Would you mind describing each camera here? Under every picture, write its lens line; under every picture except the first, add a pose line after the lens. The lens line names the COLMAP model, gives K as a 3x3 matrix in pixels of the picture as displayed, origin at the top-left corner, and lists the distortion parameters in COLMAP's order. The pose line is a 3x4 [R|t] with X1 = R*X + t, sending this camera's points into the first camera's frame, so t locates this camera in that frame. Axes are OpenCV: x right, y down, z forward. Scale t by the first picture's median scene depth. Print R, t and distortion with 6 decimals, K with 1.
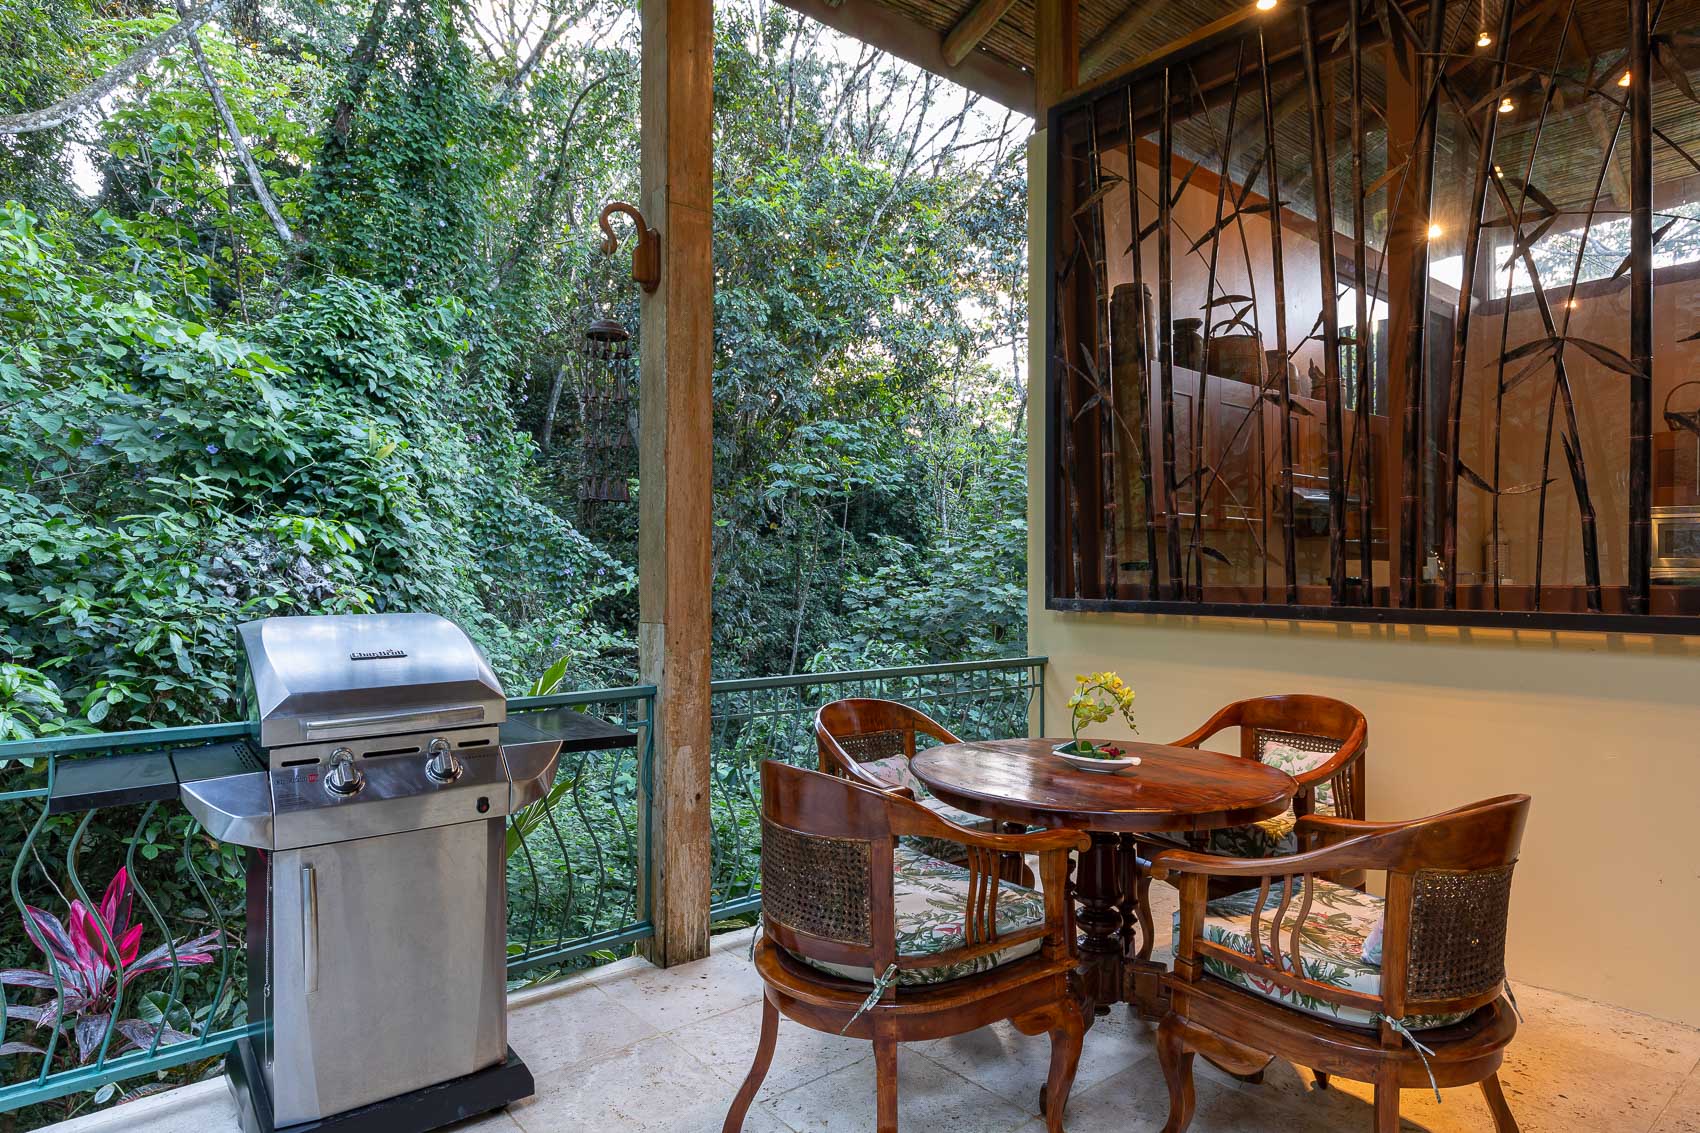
lens RADIAL K [[1010.8, 0, 854.7], [0, 1010.8, 564.3], [0, 0, 1]] dist [0.006317, 0.001042]
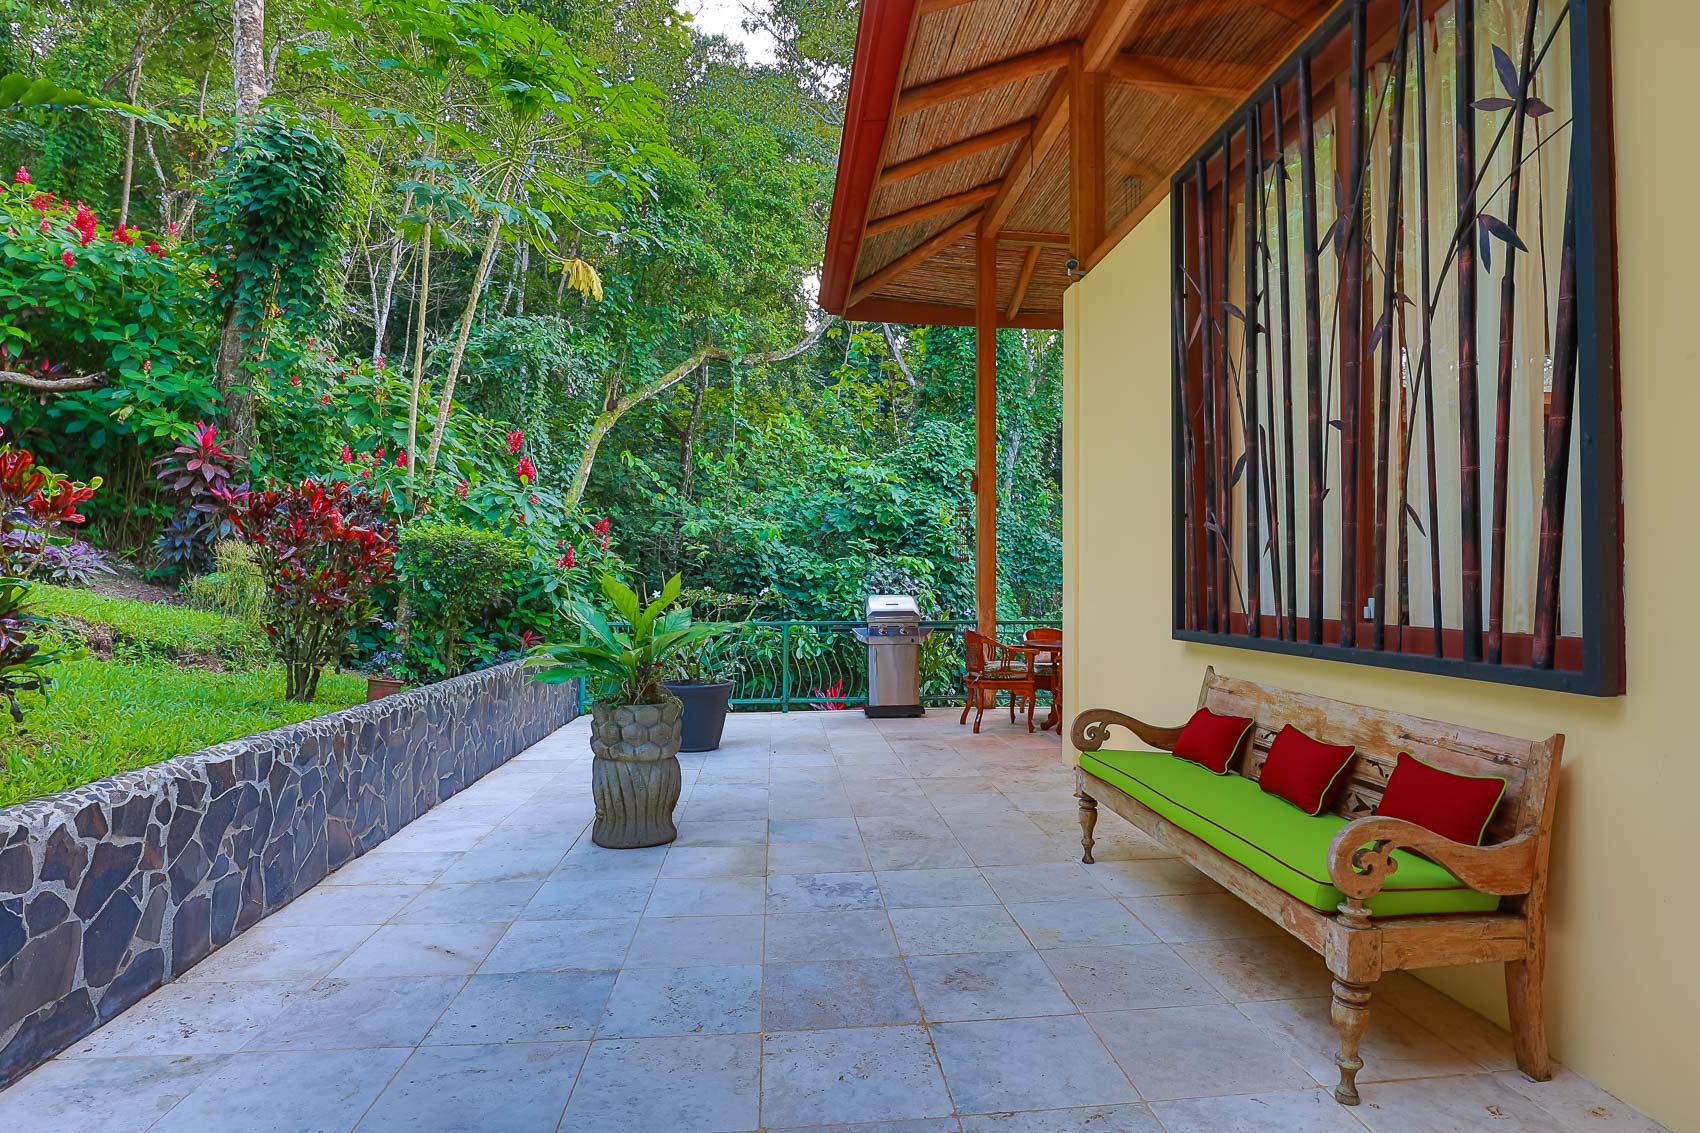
lens RADIAL K [[882.7, 0, 852.2], [0, 882.7, 567.4], [0, 0, 1]] dist [-0.001297, -0.000140]
pose [[0.824377, -0.008045, -0.565985, 0.350902], [0.003314, 0.999950, -0.009387, -0.006870], [0.566032, 0.005863, 0.824362, -0.504587]]
